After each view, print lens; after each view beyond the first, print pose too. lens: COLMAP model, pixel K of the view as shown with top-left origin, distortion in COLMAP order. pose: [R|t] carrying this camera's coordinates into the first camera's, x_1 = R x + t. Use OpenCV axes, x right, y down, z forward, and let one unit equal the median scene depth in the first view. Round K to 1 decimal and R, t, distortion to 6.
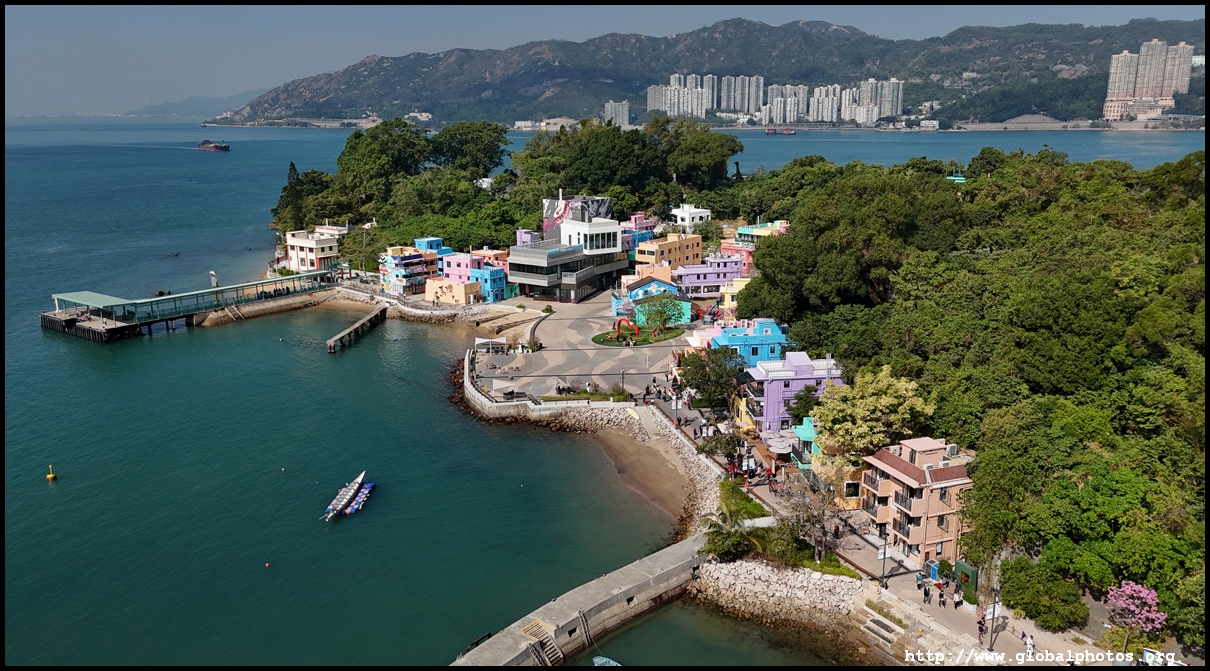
lens RADIAL K [[900.5, 0, 605.0], [0, 900.5, 335.5], [0, 0, 1]] dist [0.131327, -0.184683]
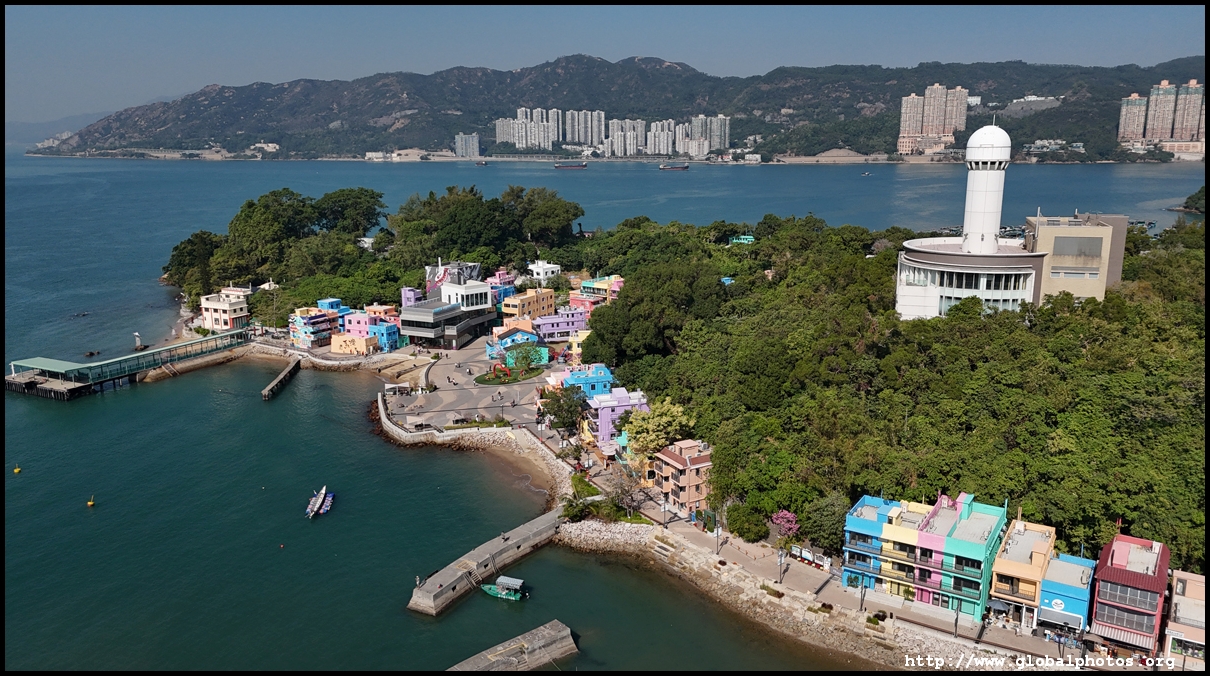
lens RADIAL K [[863.1, 0, 605.0], [0, 863.1, 338.0], [0, 0, 1]] dist [0.103218, -0.119032]
pose [[0.986220, -0.036315, 0.161405, -0.034859], [0.039690, 0.999055, -0.017737, -0.034482], [-0.160609, 0.023898, 0.986729, -0.356996]]
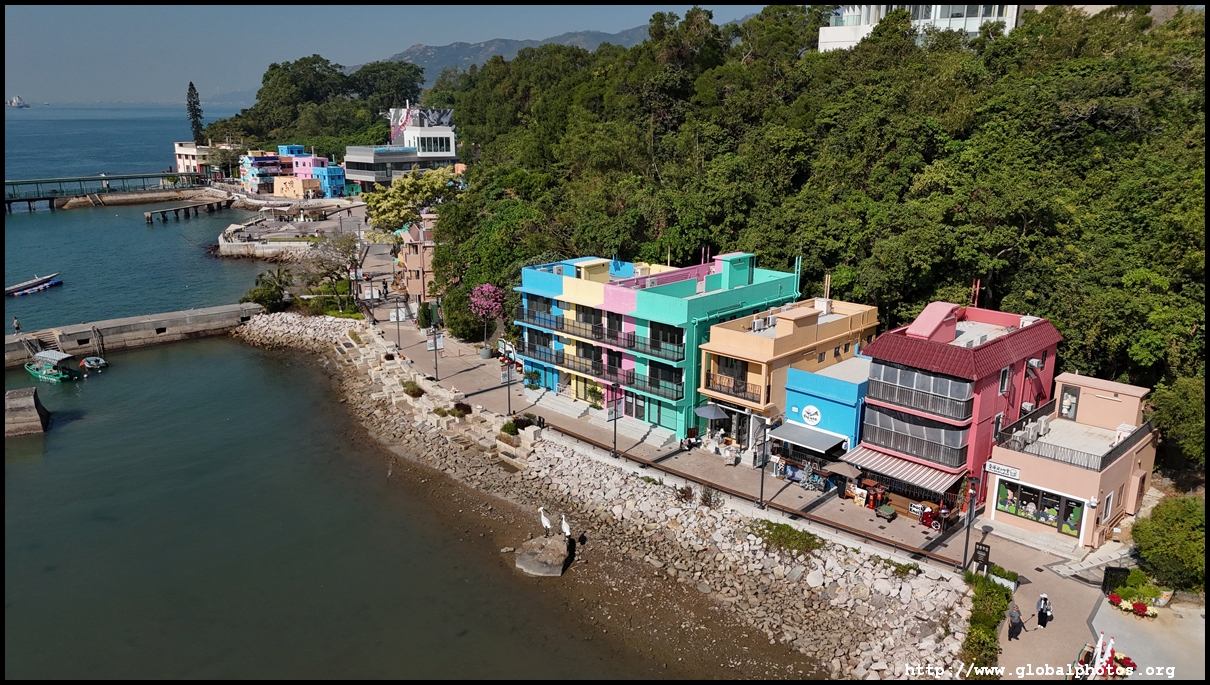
lens RADIAL K [[858.2, 0, 605.0], [0, 858.2, 342.5], [0, 0, 1]] dist [0.032591, -0.001951]
pose [[0.999176, 0.023762, -0.032893, 0.379134], [-0.022756, 0.999272, 0.030623, 0.152762], [0.033597, -0.029849, 0.998990, -0.062997]]
